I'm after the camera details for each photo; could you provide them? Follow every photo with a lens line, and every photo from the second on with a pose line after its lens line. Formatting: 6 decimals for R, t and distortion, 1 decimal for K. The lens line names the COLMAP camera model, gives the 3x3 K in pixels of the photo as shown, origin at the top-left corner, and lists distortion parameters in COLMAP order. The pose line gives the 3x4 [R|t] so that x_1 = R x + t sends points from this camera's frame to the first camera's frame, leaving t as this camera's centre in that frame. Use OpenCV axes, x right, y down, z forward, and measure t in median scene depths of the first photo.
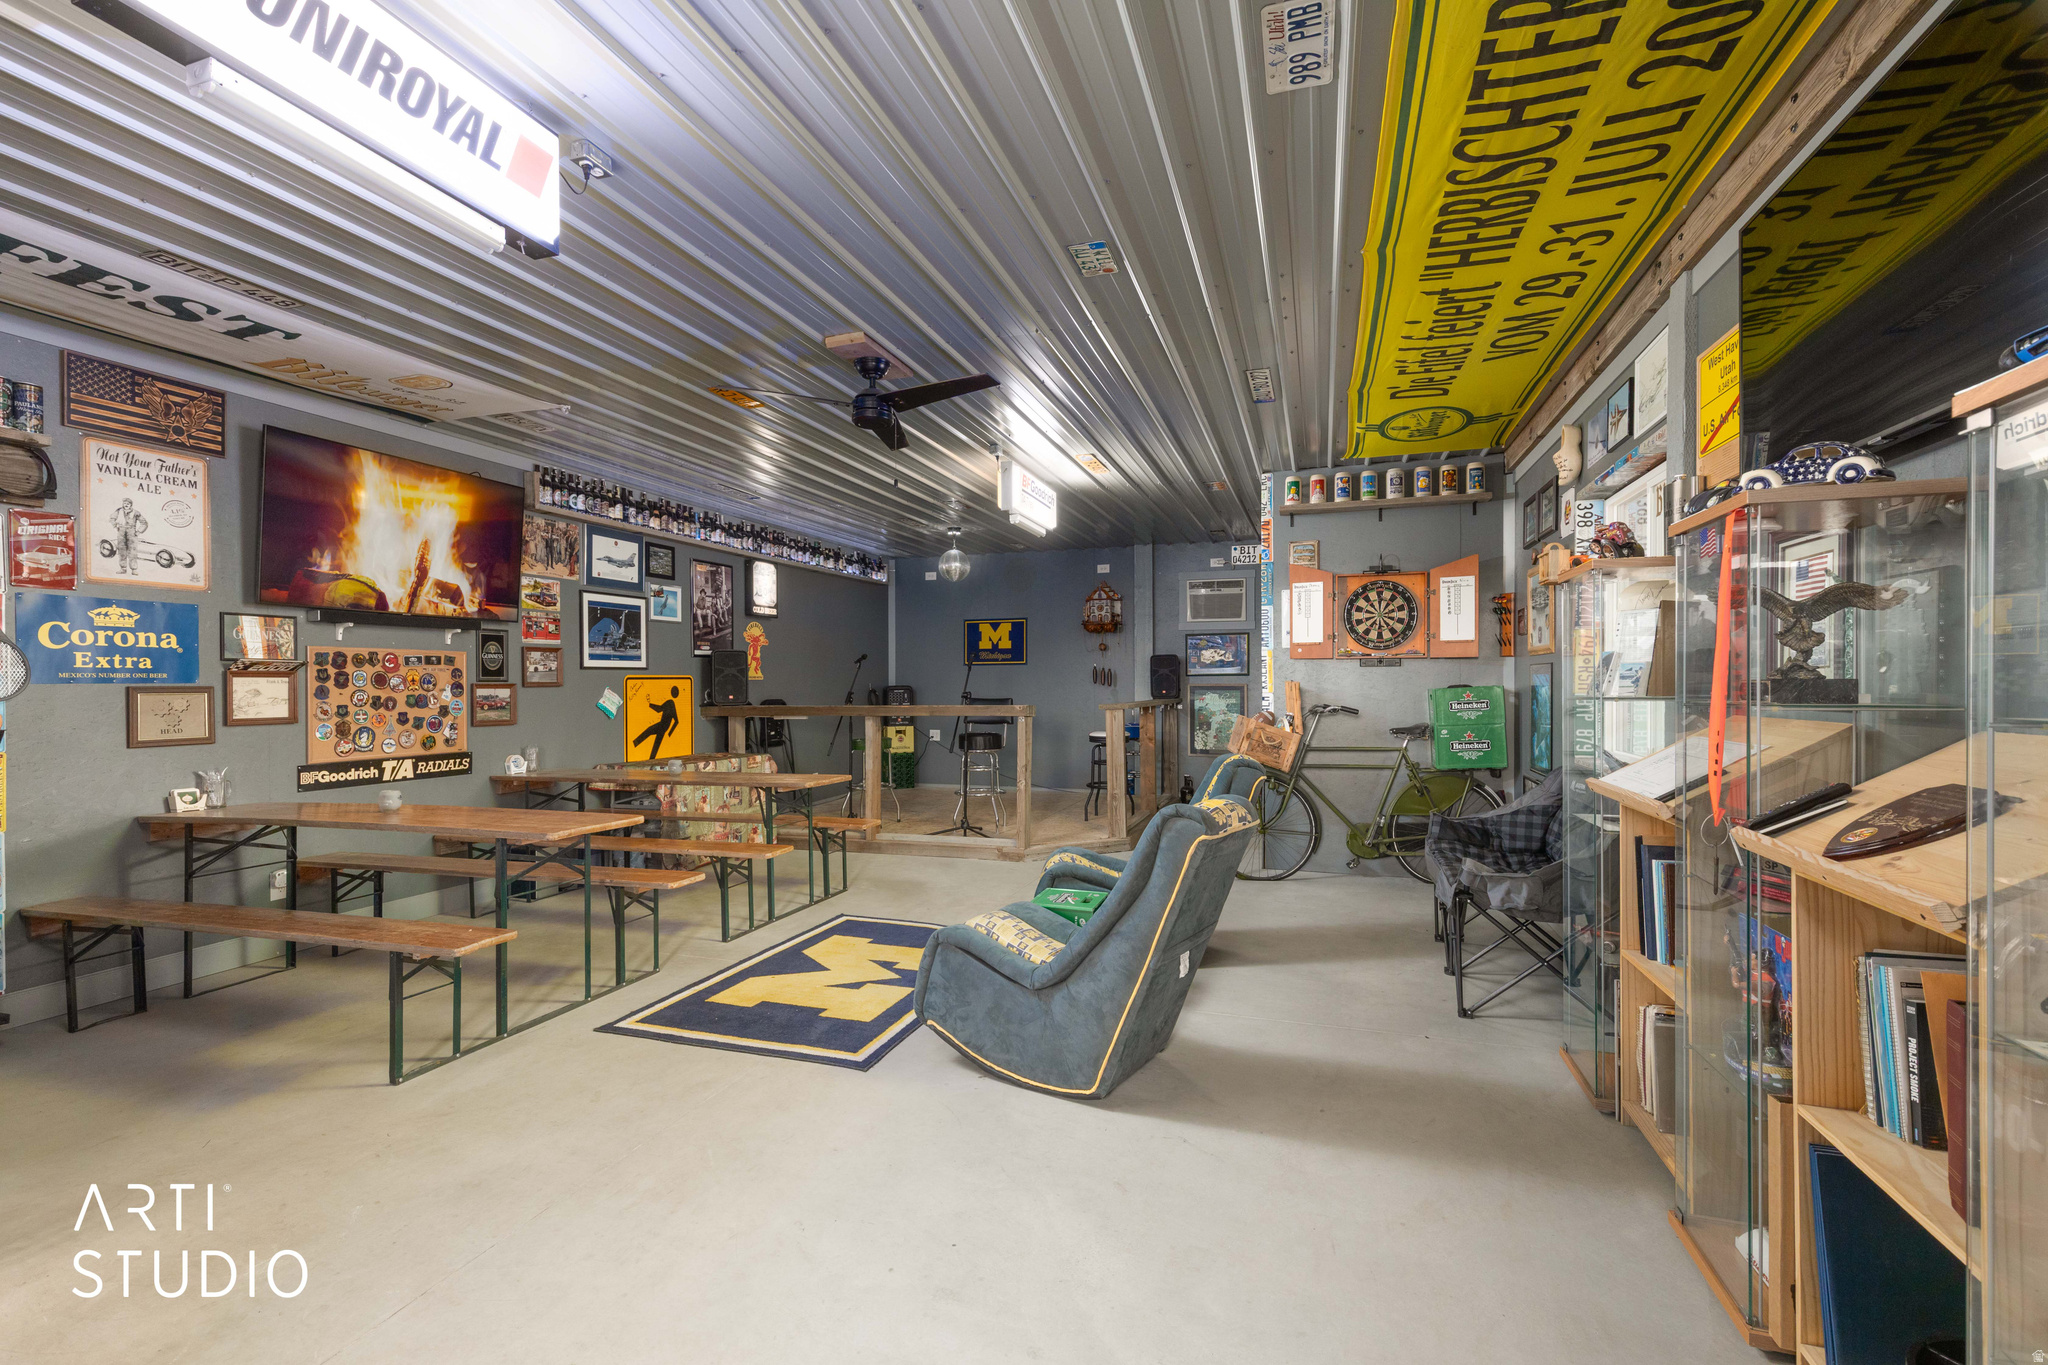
lens RADIAL K [[947.6, 0, 1022.2], [0, 947.6, 684.8], [0, 0, 1]] dist [-0.004290, -0.001530]
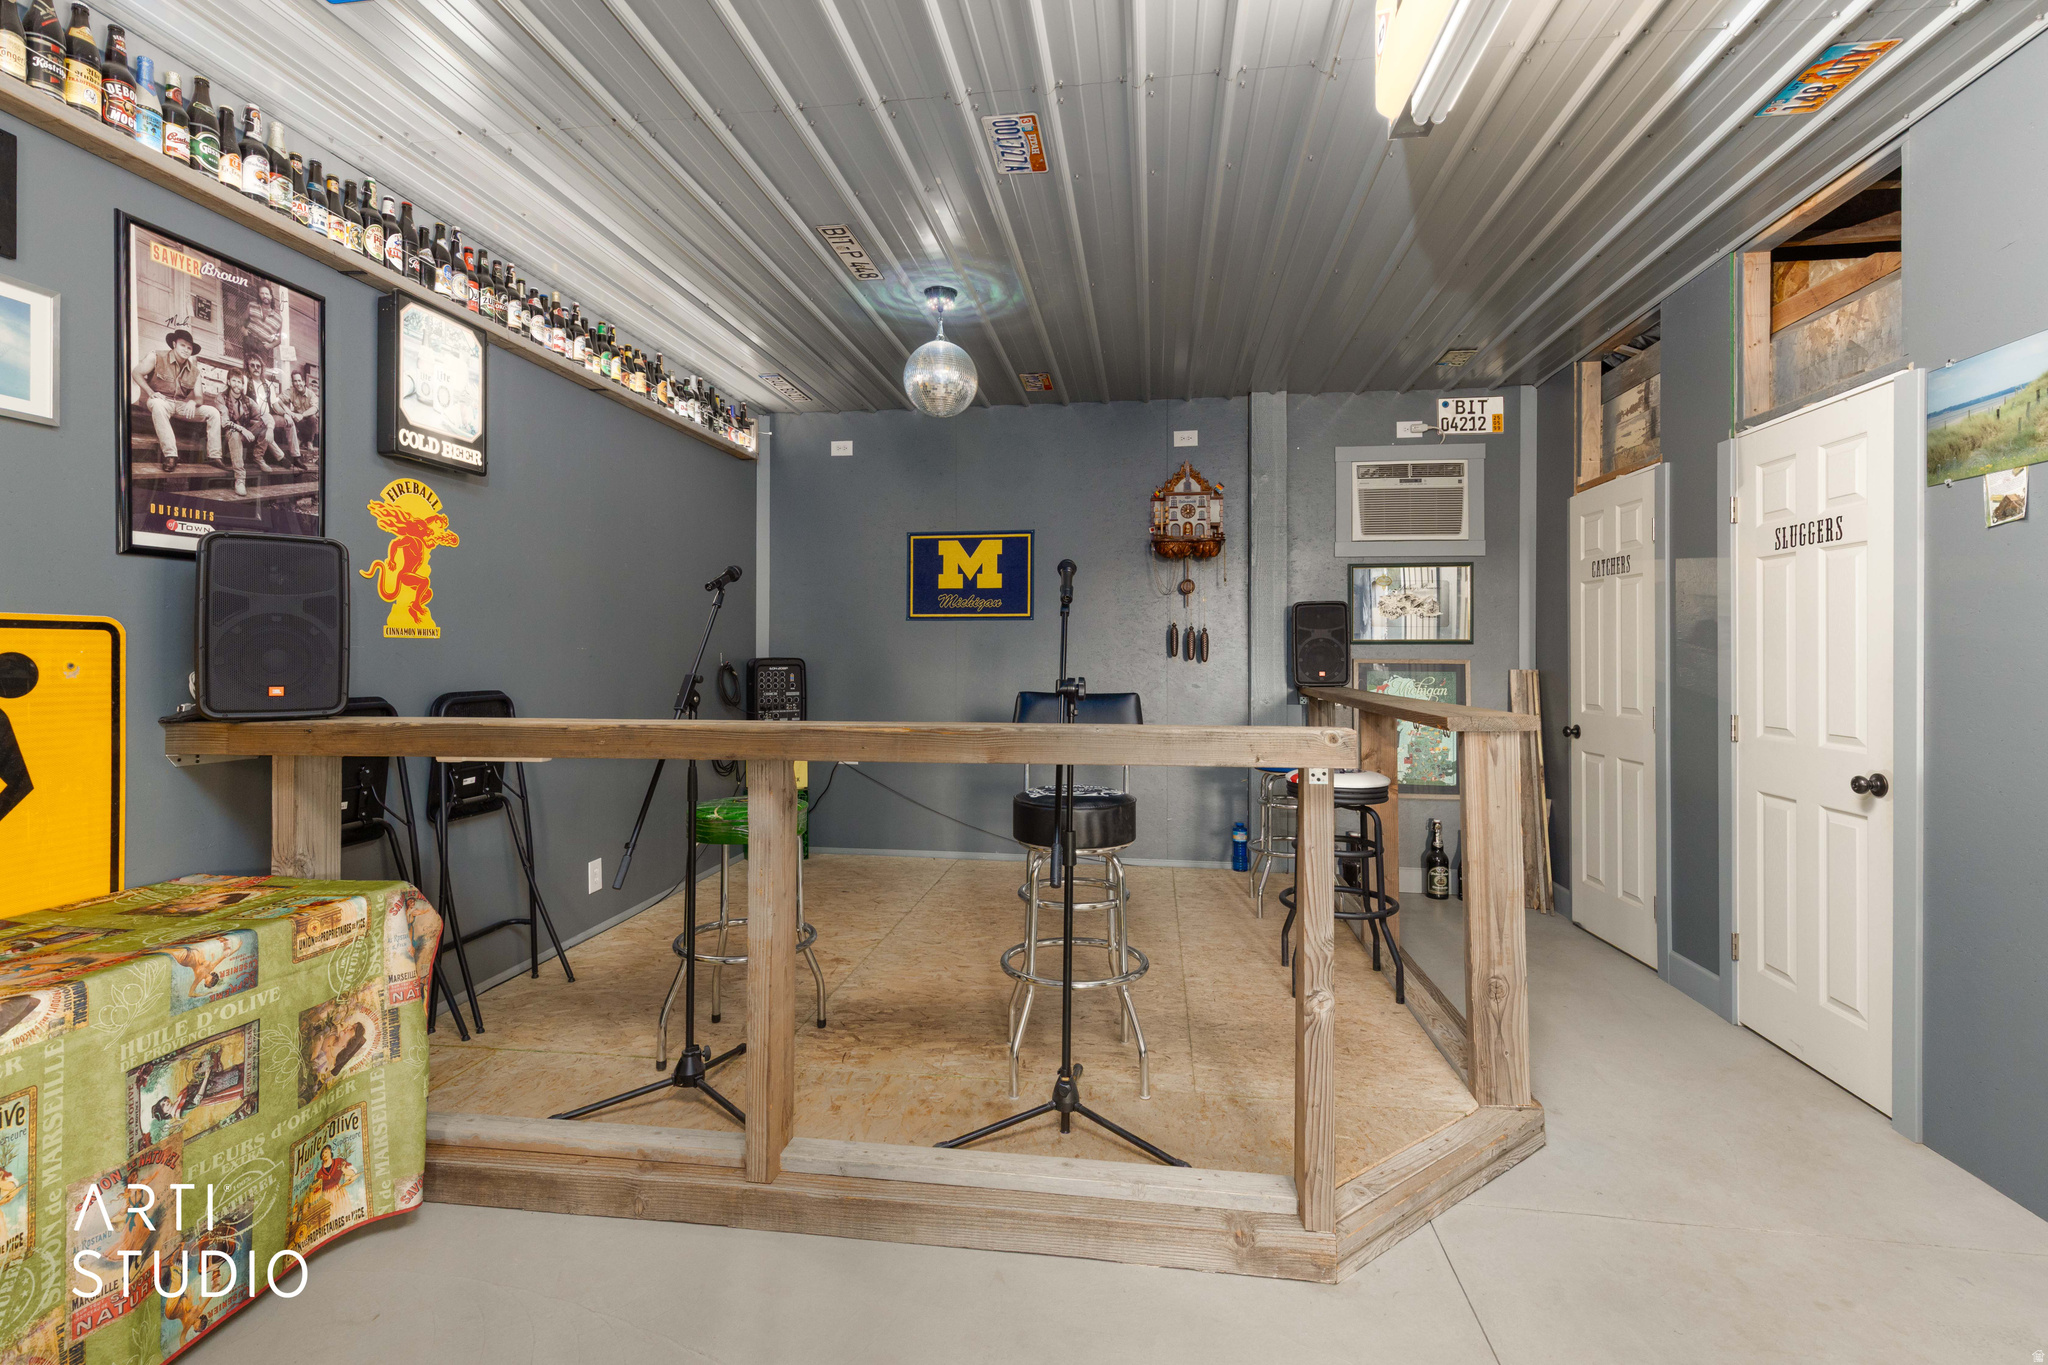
lens RADIAL K [[947.6, 0, 1020.3], [0, 947.6, 655.9], [0, 0, 1]] dist [-0.004290, -0.001530]
pose [[0.984487, 0.007984, 0.175278, -0.117773], [-0.007609, 0.999967, -0.002812, 0.000411], [-0.175295, 0.001435, 0.984515, 0.611852]]
